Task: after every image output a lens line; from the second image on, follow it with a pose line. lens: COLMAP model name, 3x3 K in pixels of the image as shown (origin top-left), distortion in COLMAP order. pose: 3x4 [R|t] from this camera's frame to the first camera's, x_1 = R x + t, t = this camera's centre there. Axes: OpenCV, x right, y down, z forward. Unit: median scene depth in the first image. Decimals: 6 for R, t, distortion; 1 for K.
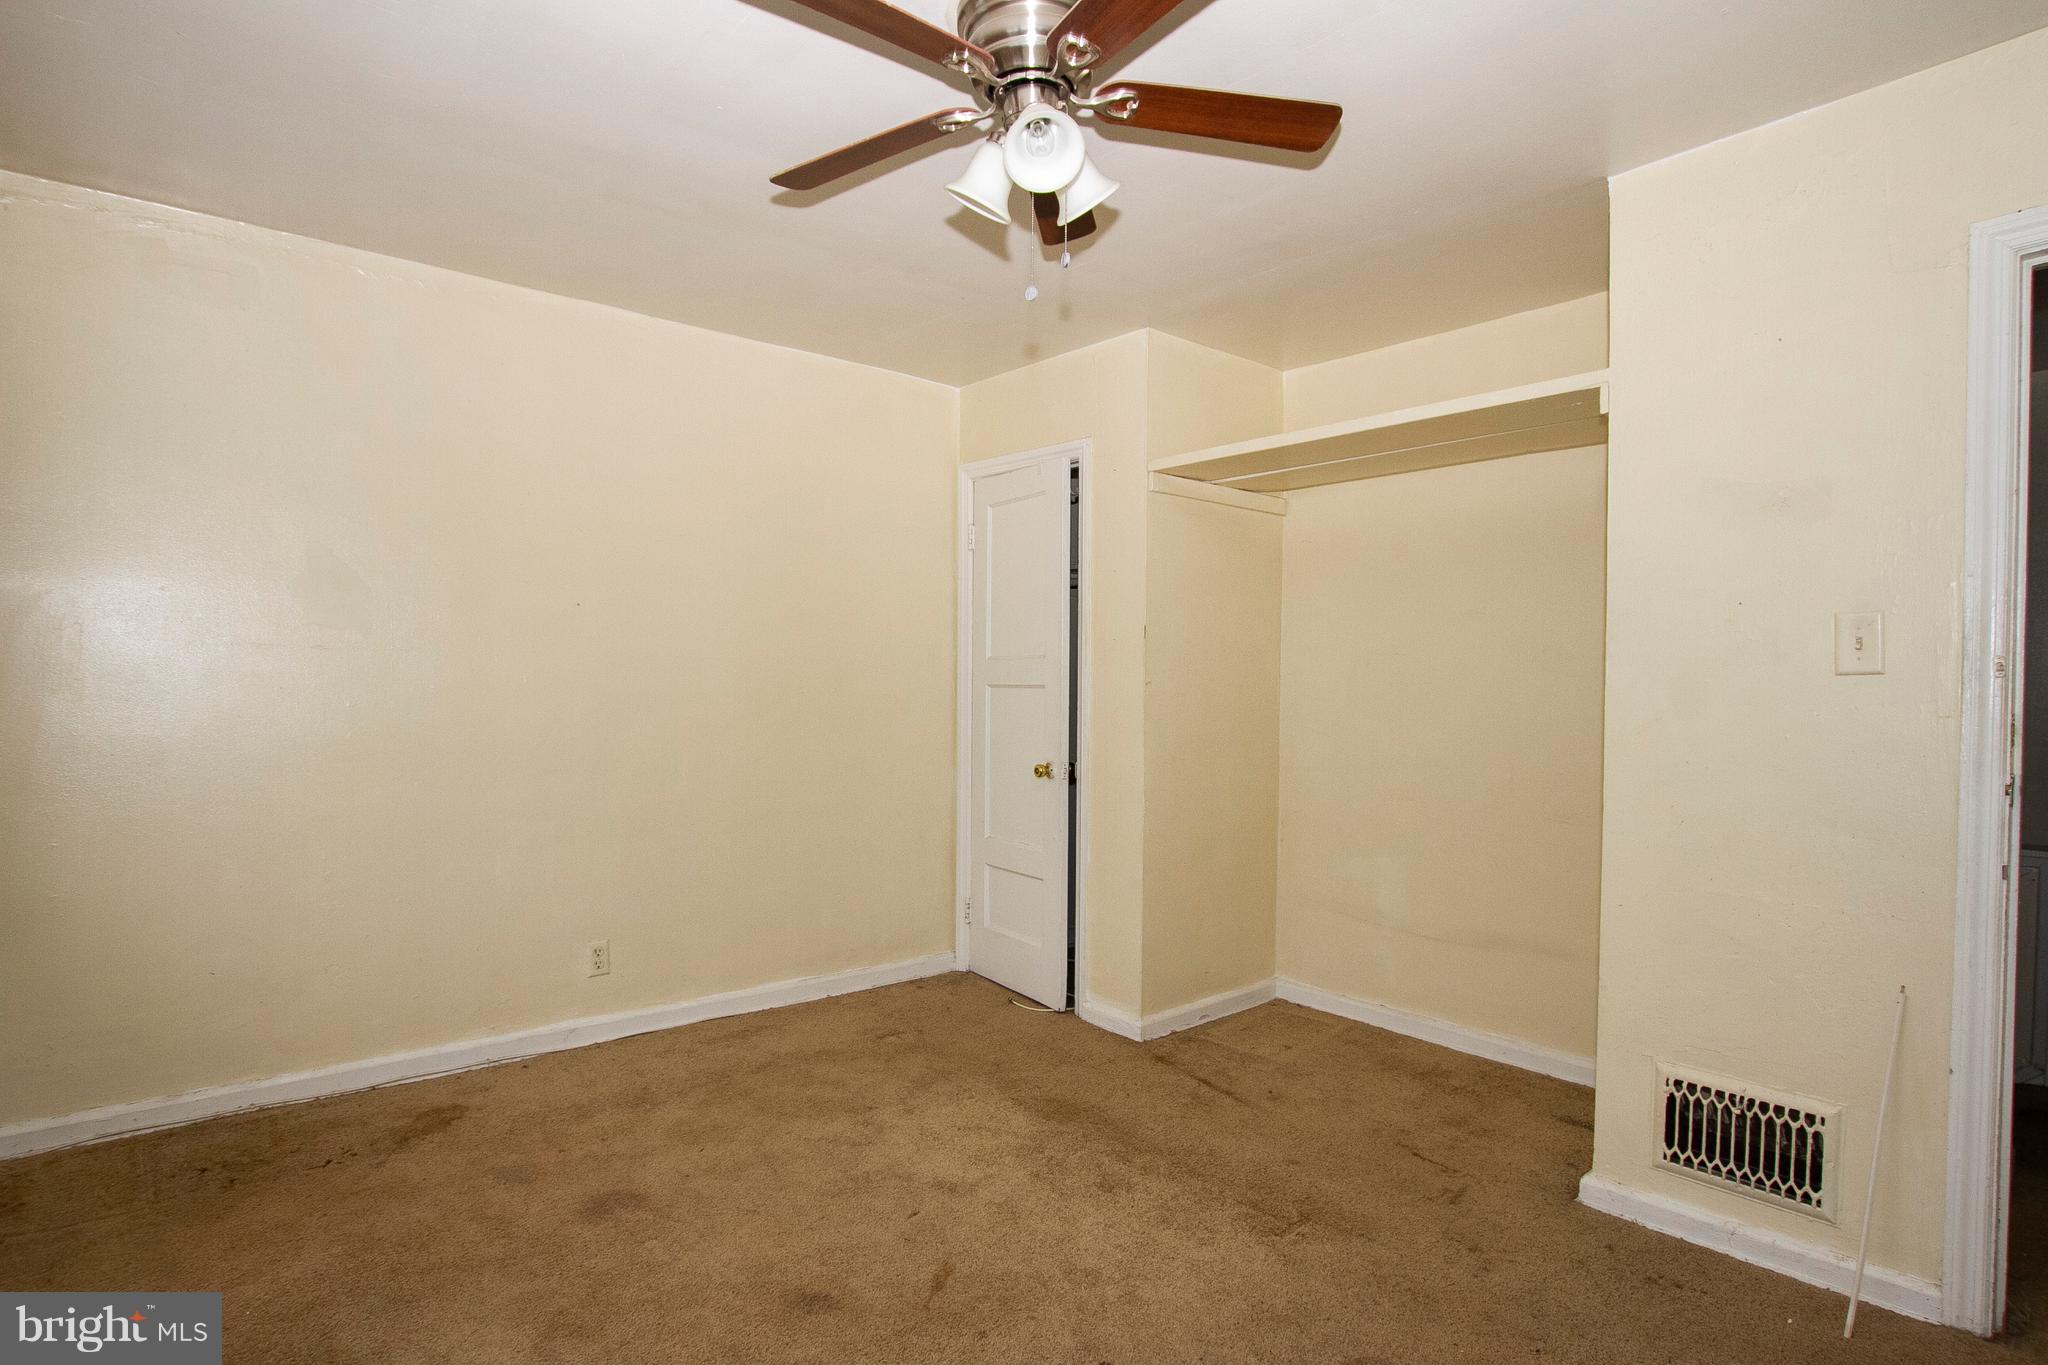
lens RADIAL K [[1024.8, 0, 1024.0], [0, 1024.8, 682.5], [0, 0, 1]] dist [-0.023061, 0.000021]
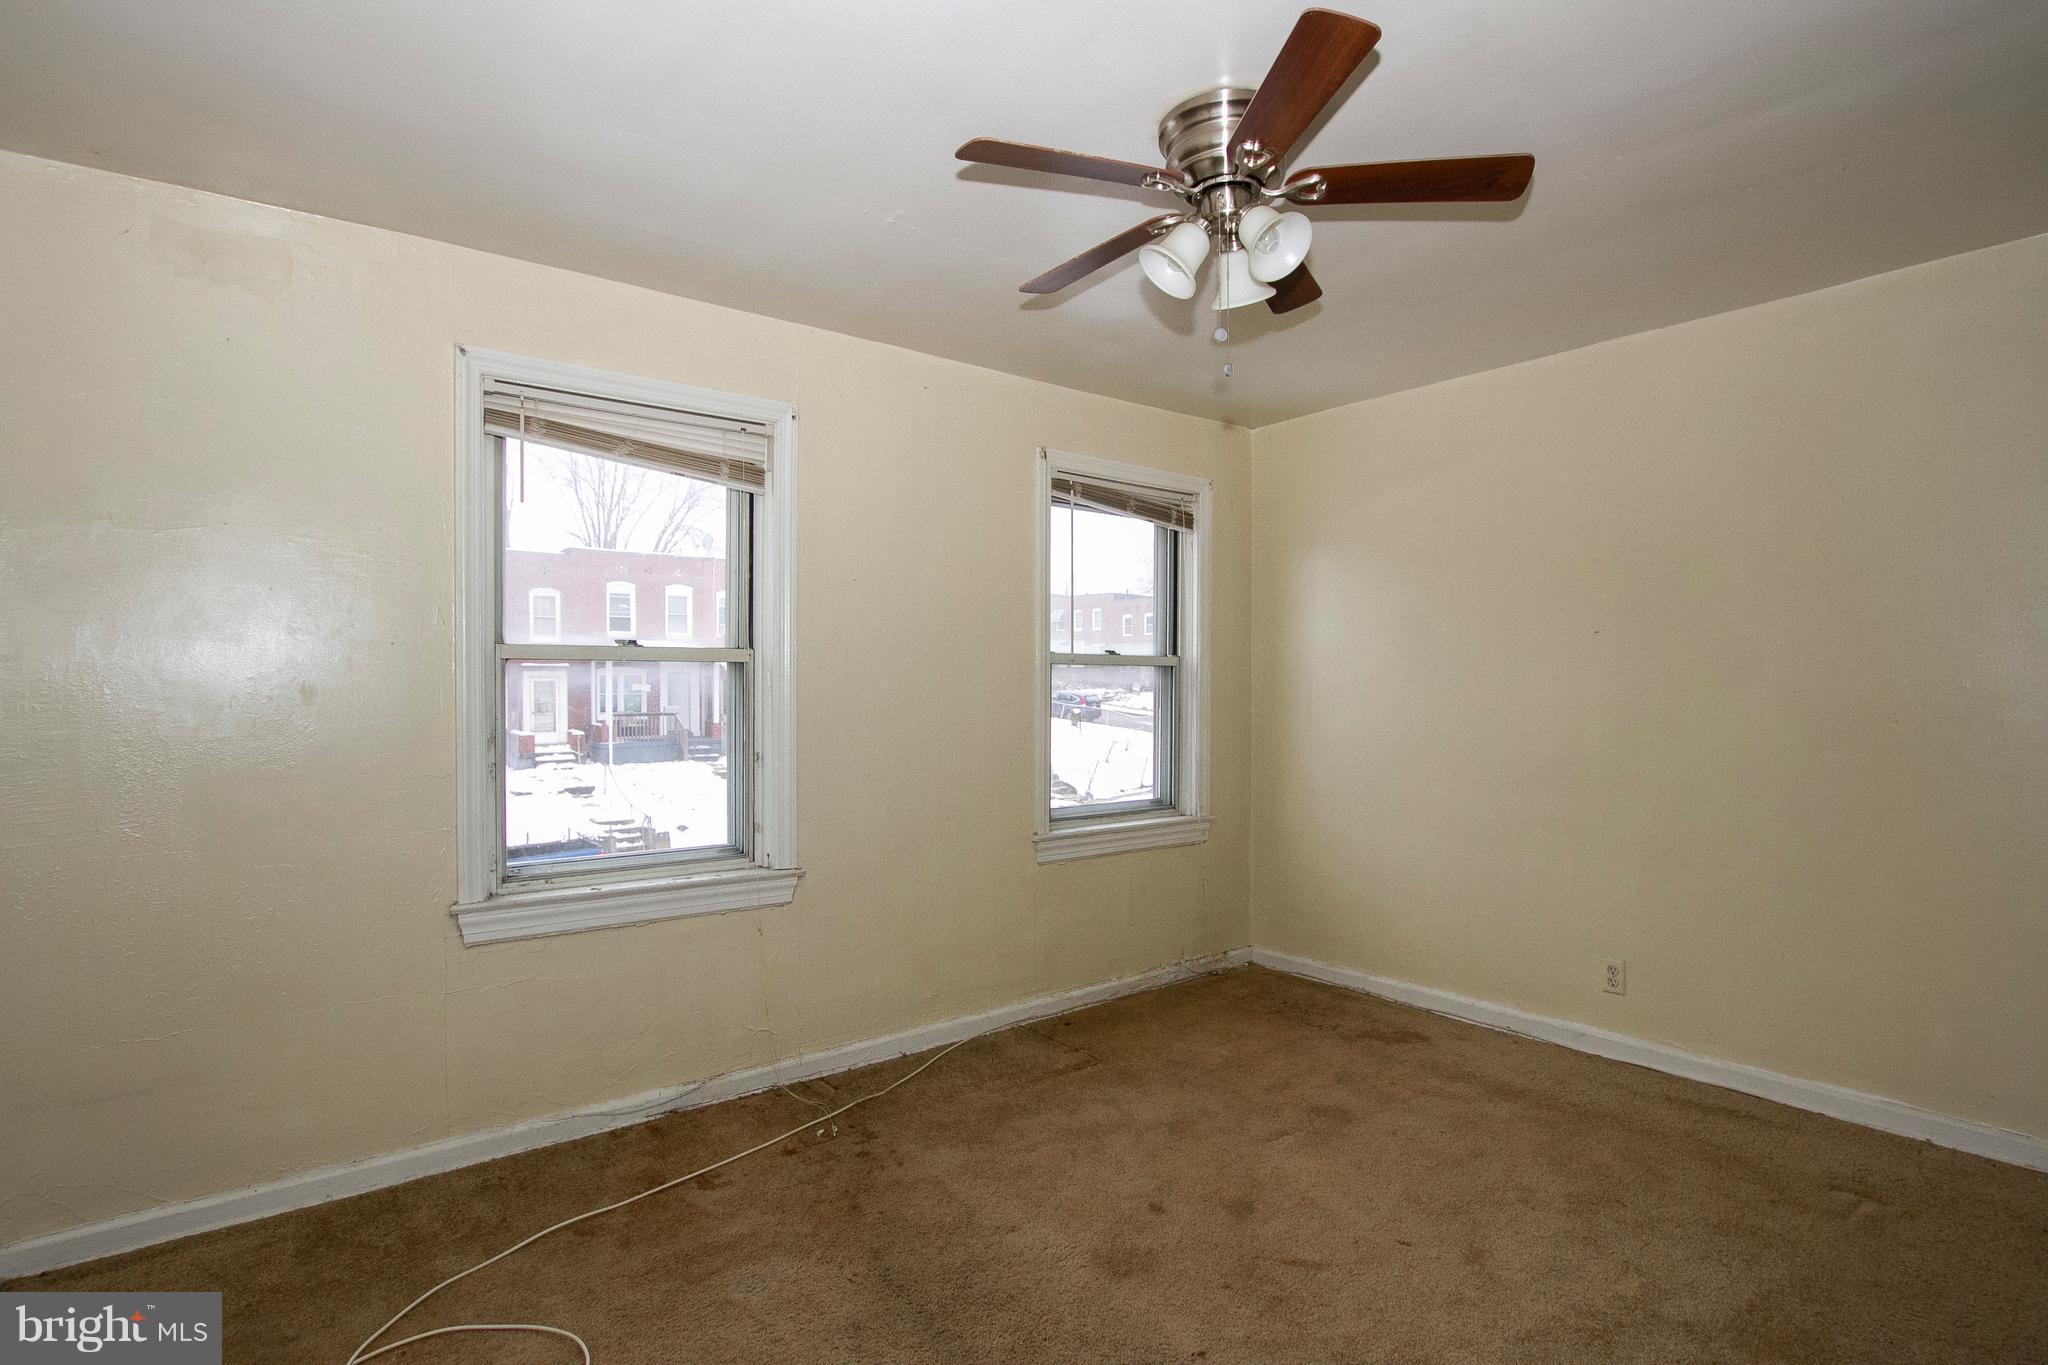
lens RADIAL K [[951.2, 0, 1022.7], [0, 951.2, 686.3], [0, 0, 1]] dist [-0.031826, 0.001826]
pose [[0.057492, -0.002732, -0.998342, 0.566845], [-0.015405, 0.999875, -0.003624, -0.009157], [0.998227, 0.015588, 0.057443, 0.406081]]
